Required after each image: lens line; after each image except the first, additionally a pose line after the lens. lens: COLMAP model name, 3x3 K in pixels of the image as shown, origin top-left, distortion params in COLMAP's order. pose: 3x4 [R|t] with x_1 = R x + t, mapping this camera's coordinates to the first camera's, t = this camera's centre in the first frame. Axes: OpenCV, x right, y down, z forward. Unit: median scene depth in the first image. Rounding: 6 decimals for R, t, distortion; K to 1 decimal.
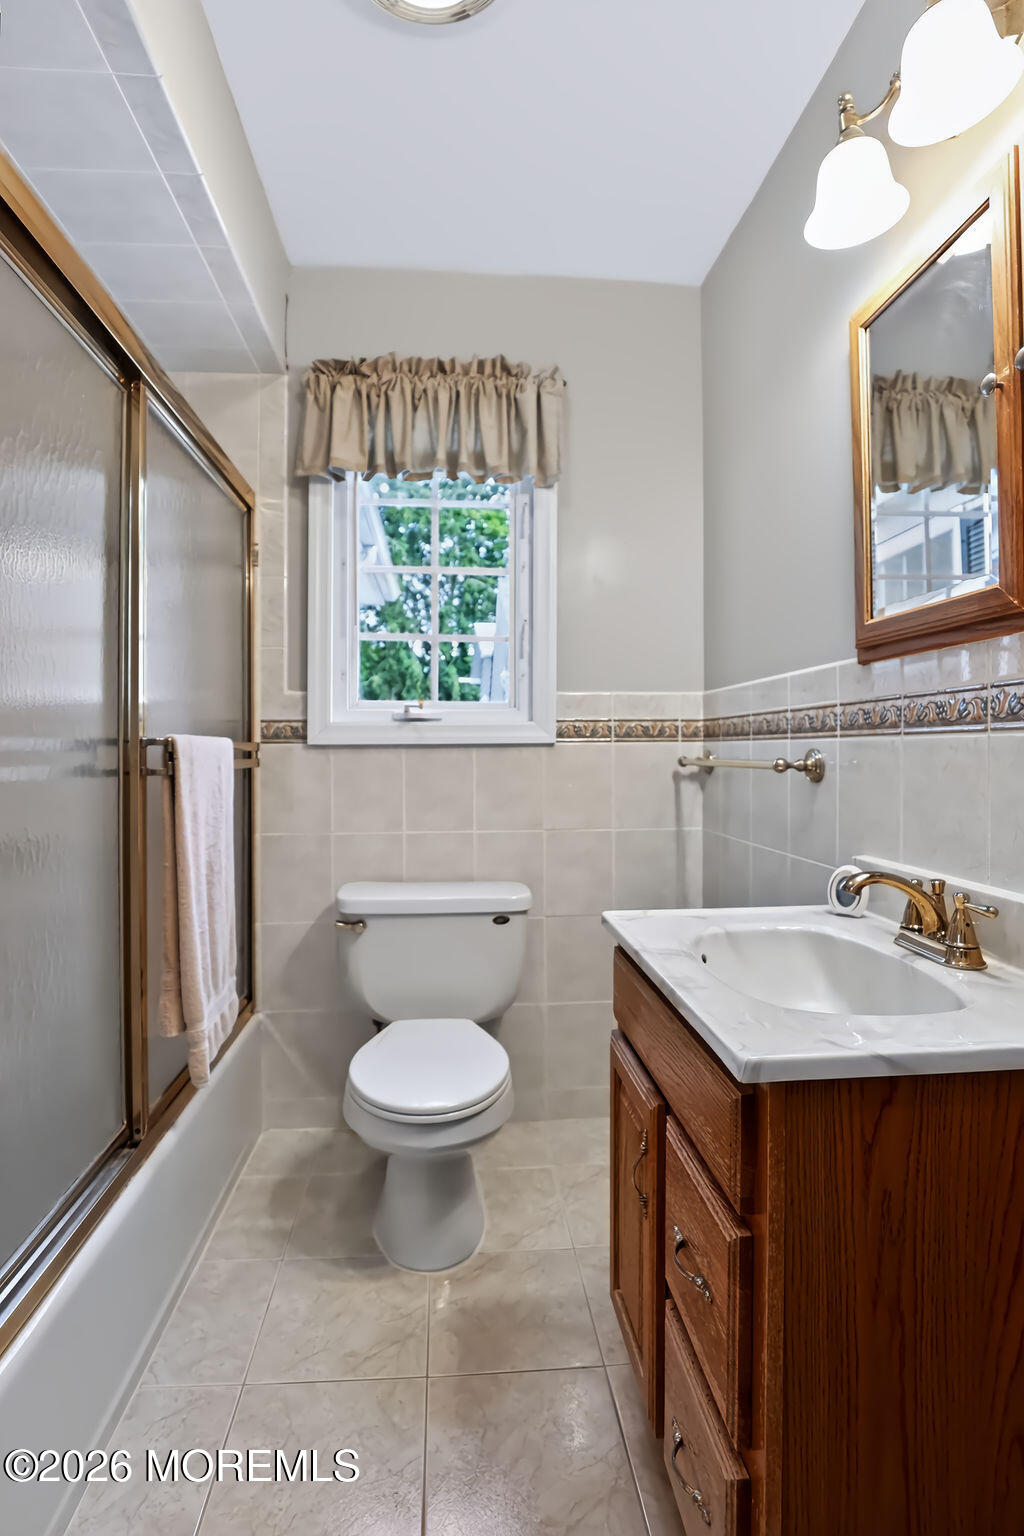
lens RADIAL K [[740.7, 0, 497.4], [0, 740.7, 755.7], [0, 0, 1]] dist [-0.020174, 0.002628]
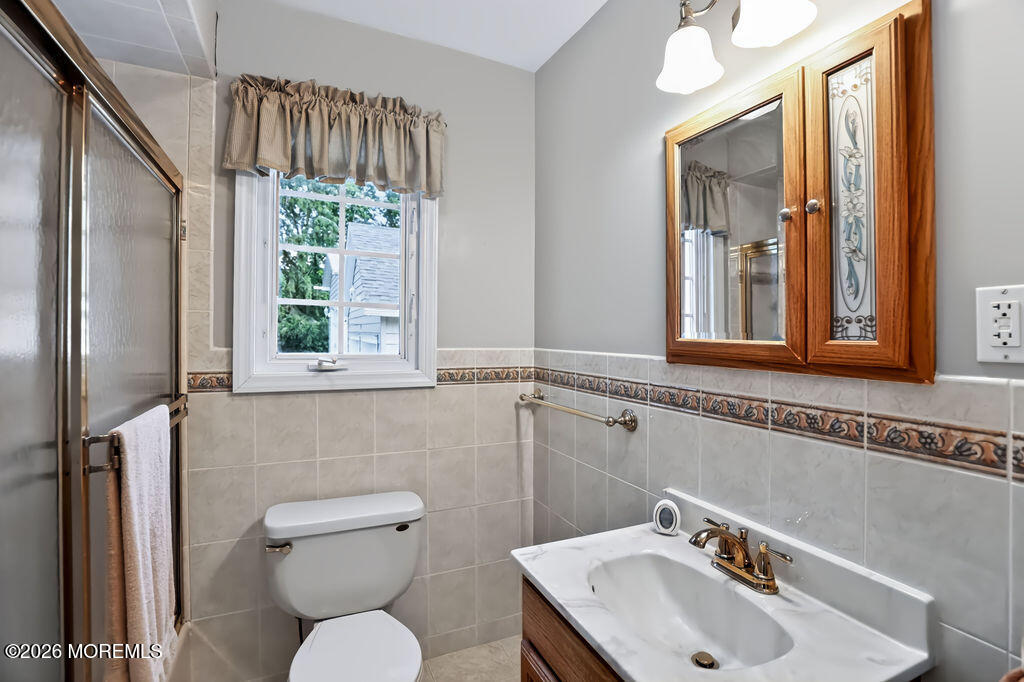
lens RADIAL K [[479.6, 0, 517.5], [0, 479.6, 341.4], [0, 0, 1]] dist [-0.023014, 0.001315]
pose [[0.935768, 0.008656, 0.352510, -0.097347], [-0.011093, 0.999926, 0.004896, -0.108557], [-0.352441, -0.008492, 0.935795, 0.114603]]
